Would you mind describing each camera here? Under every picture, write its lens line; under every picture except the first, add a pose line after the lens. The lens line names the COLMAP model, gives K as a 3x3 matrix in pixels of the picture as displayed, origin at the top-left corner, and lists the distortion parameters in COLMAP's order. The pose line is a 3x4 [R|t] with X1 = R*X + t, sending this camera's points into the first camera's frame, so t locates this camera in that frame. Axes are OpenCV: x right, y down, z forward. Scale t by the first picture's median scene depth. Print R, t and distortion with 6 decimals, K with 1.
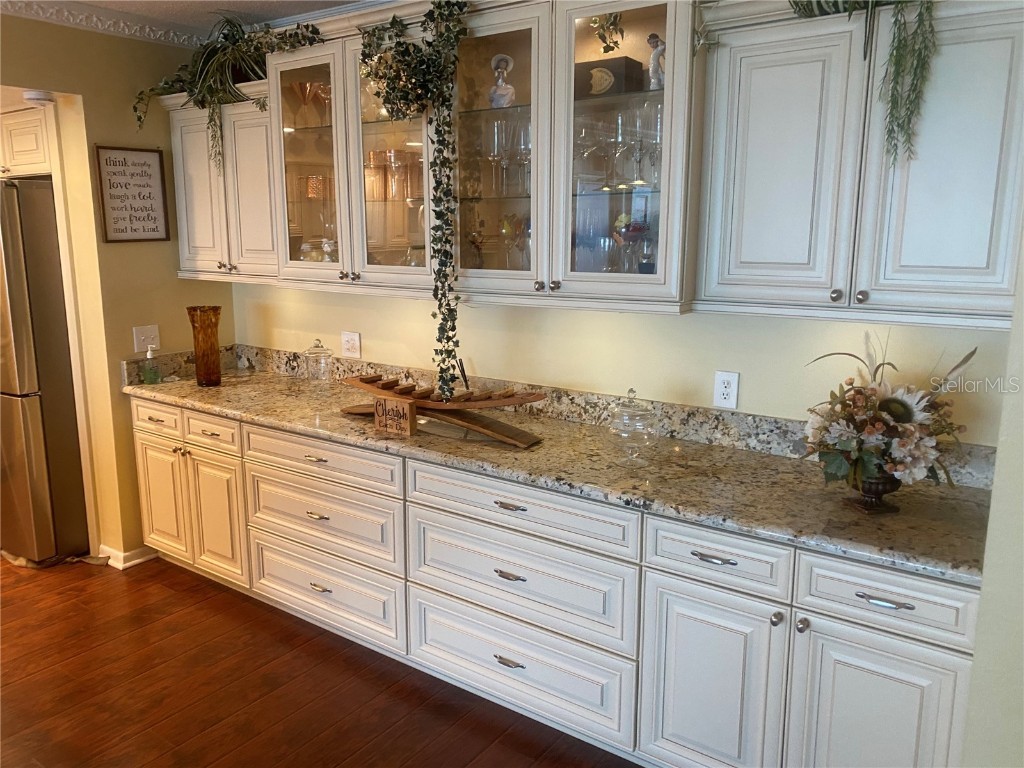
lens RADIAL K [[790.3, 0, 463.2], [0, 790.3, 357.7], [0, 0, 1]] dist [0.063349, -0.061478]
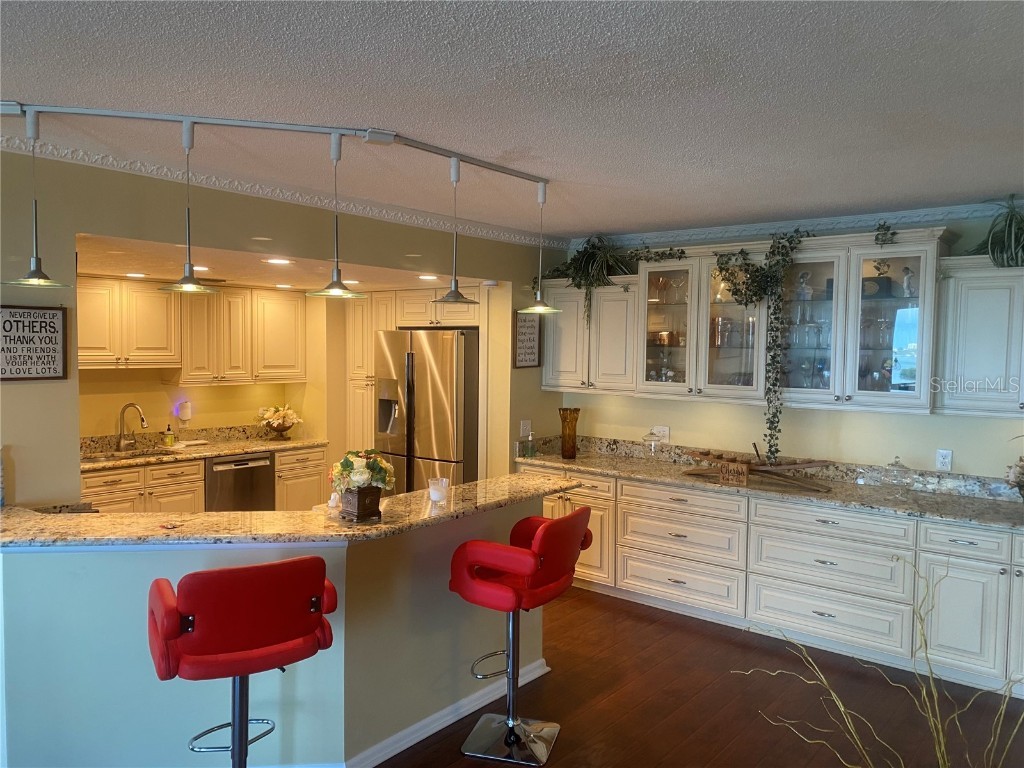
lens RADIAL K [[790.3, 0, 460.4], [0, 790.3, 384.4], [0, 0, 1]] dist [0.063349, -0.061478]
pose [[0.998523, 0.014998, -0.052225, -0.568152], [-0.020638, 0.993808, -0.109179, 0.080118], [0.050264, 0.110096, 0.992649, -0.720808]]
